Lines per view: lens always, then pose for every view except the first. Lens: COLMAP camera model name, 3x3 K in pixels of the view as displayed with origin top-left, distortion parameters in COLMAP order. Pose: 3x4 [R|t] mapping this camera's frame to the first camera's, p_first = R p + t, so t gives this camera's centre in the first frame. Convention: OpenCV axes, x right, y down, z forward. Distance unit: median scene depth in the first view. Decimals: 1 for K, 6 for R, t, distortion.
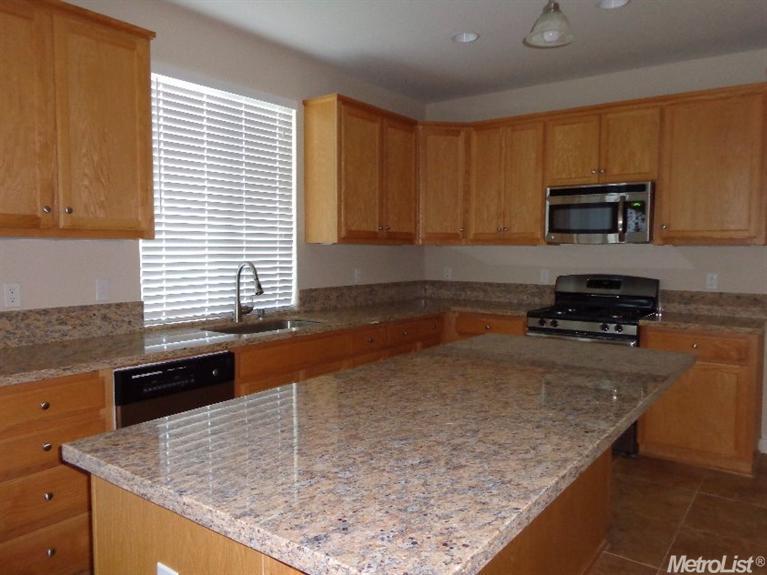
lens RADIAL K [[577.4, 0, 385.0], [0, 577.4, 285.2], [0, 0, 1]] dist [0.014611, -0.007880]
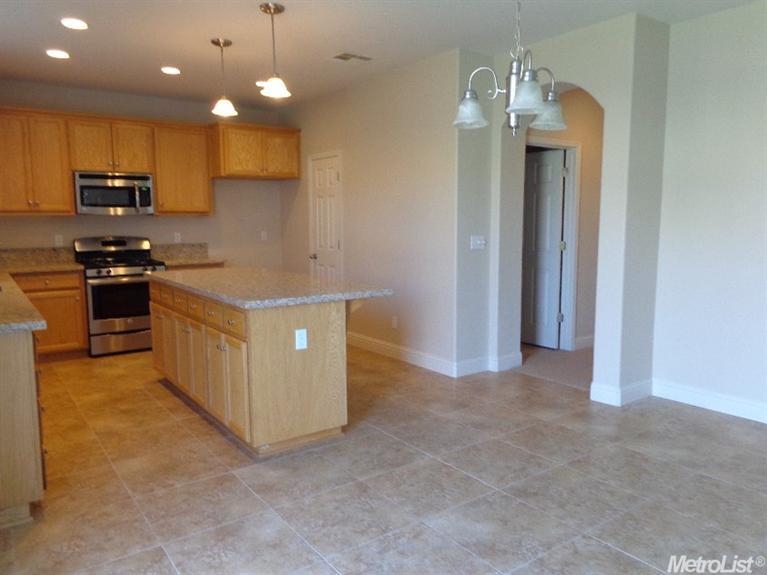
lens RADIAL K [[577.4, 0, 383.9], [0, 577.4, 287.9], [0, 0, 1]] dist [0.014611, -0.007880]
pose [[0.303173, -0.123428, 0.944908, -0.800087], [0.063215, 0.991997, 0.109297, -0.006279], [-0.950836, 0.026597, 0.308549, -0.069083]]
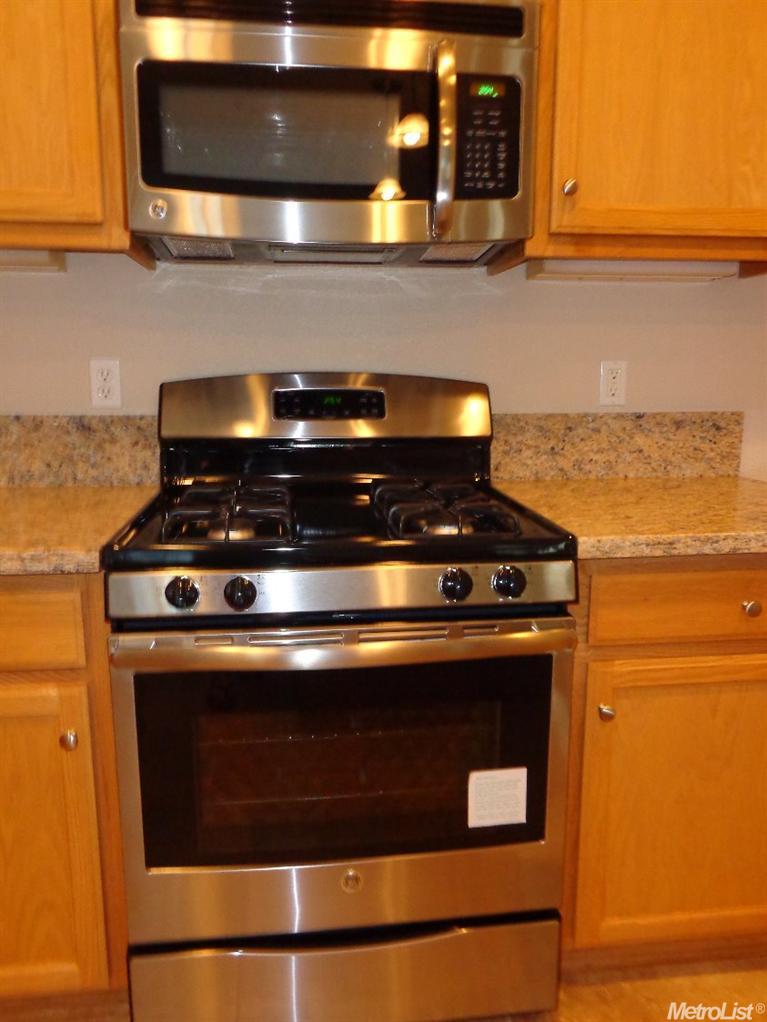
lens RADIAL K [[769.3, 0, 383.4], [0, 769.3, 510.5], [0, 0, 1]] dist [0.014611, -0.007880]
pose [[0.727404, -0.134538, 0.672891, 0.130123], [0.043415, 0.987650, 0.150540, -0.006268], [-0.684834, -0.080290, 0.724262, 0.712001]]
